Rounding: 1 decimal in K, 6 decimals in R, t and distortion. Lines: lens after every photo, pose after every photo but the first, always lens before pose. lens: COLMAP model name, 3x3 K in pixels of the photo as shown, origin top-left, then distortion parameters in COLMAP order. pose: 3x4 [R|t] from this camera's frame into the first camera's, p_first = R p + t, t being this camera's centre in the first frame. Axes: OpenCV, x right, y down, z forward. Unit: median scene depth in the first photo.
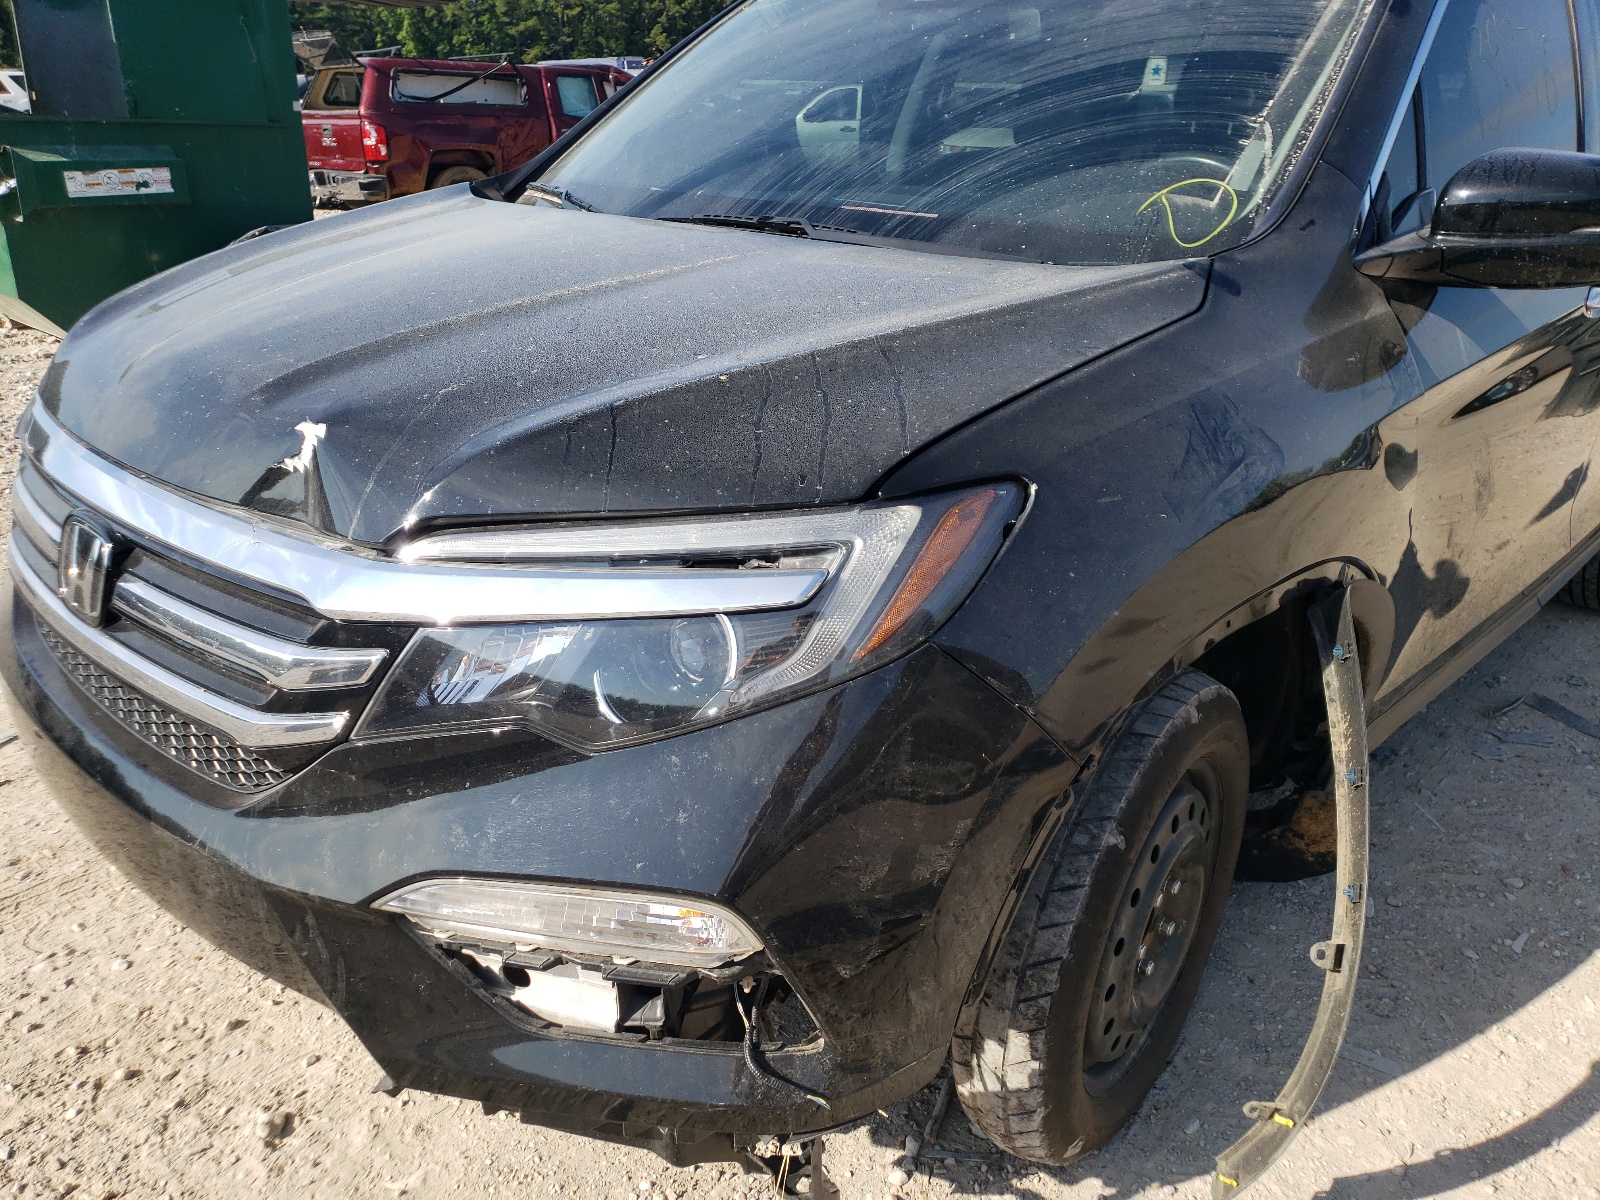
lens RADIAL K [[1197.0, 0, 800.0], [0, 1197.0, 600.0], [0, 0, 1]] dist [0.012878, 0.012973]
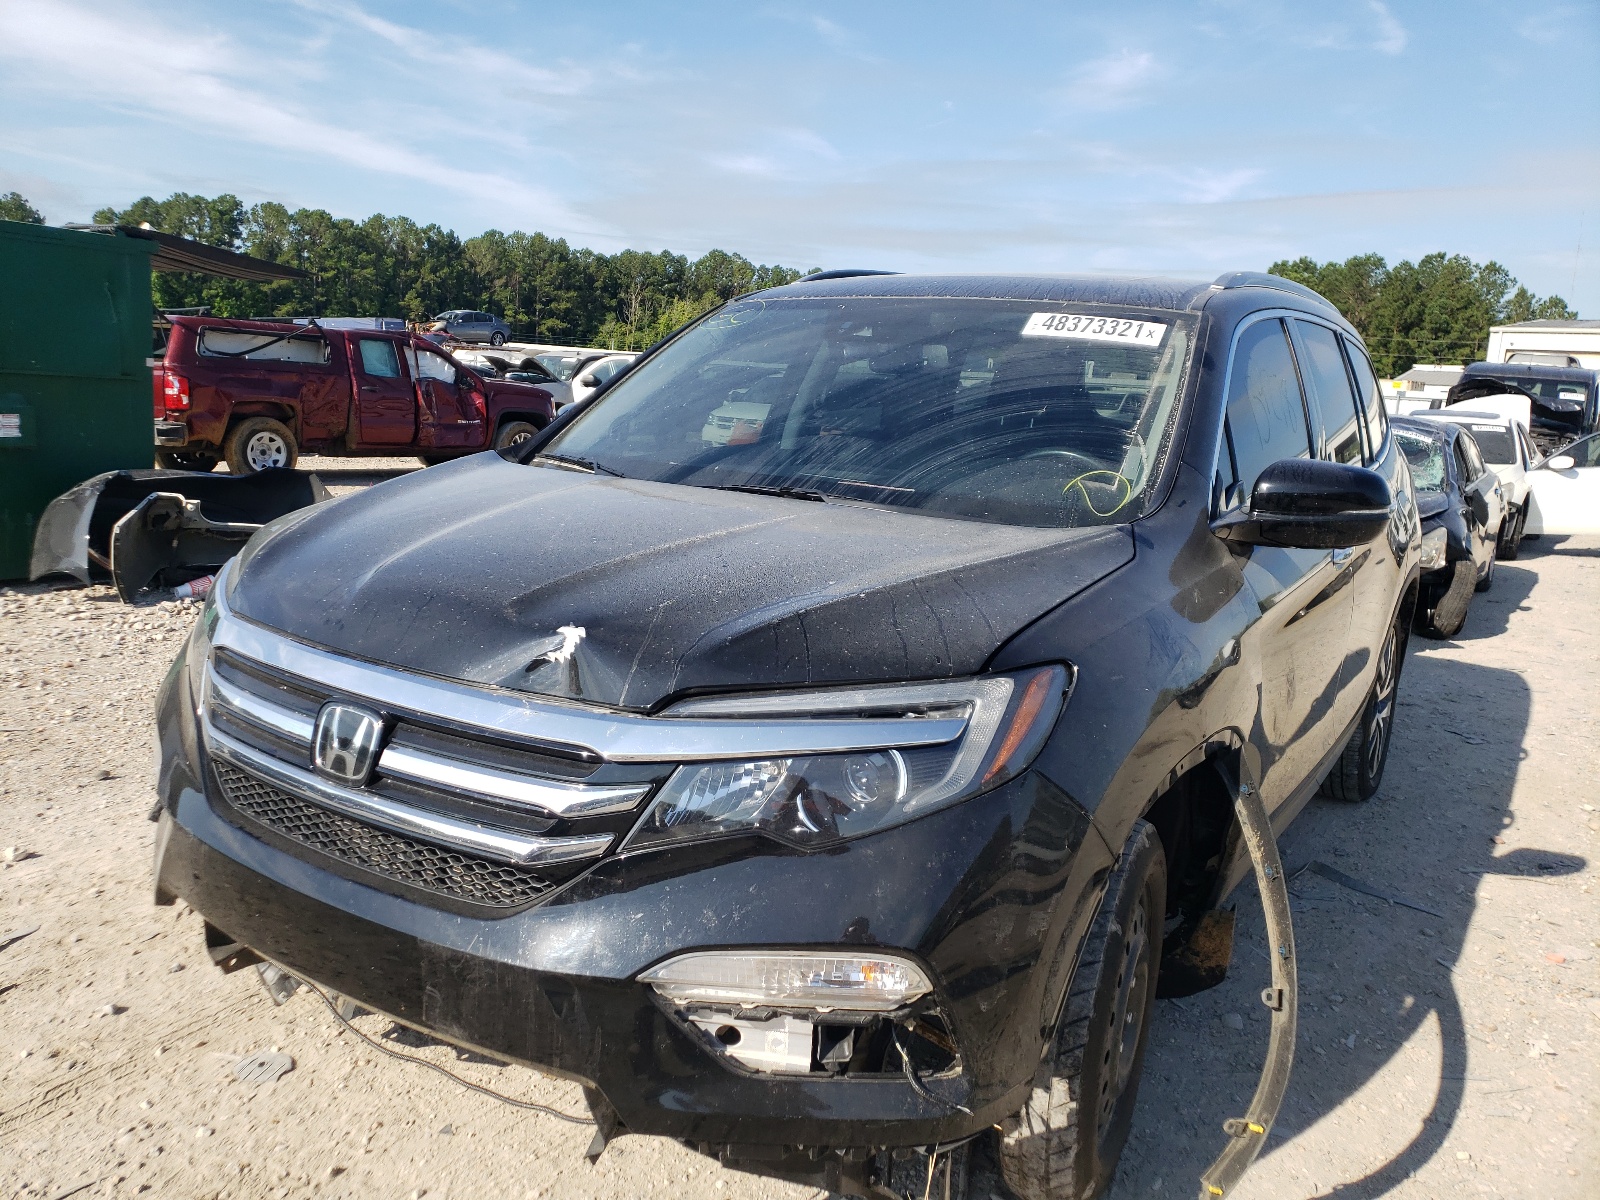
lens RADIAL K [[1137.4, 0, 800.0], [0, 1137.4, 600.0], [0, 0, 1]] dist [0.031507, 0.003151]
pose [[0.984204, 0.007945, 0.176862, -0.319946], [0.027505, 0.980001, -0.197081, 0.075717], [-0.174890, 0.198832, 0.964302, -0.277305]]
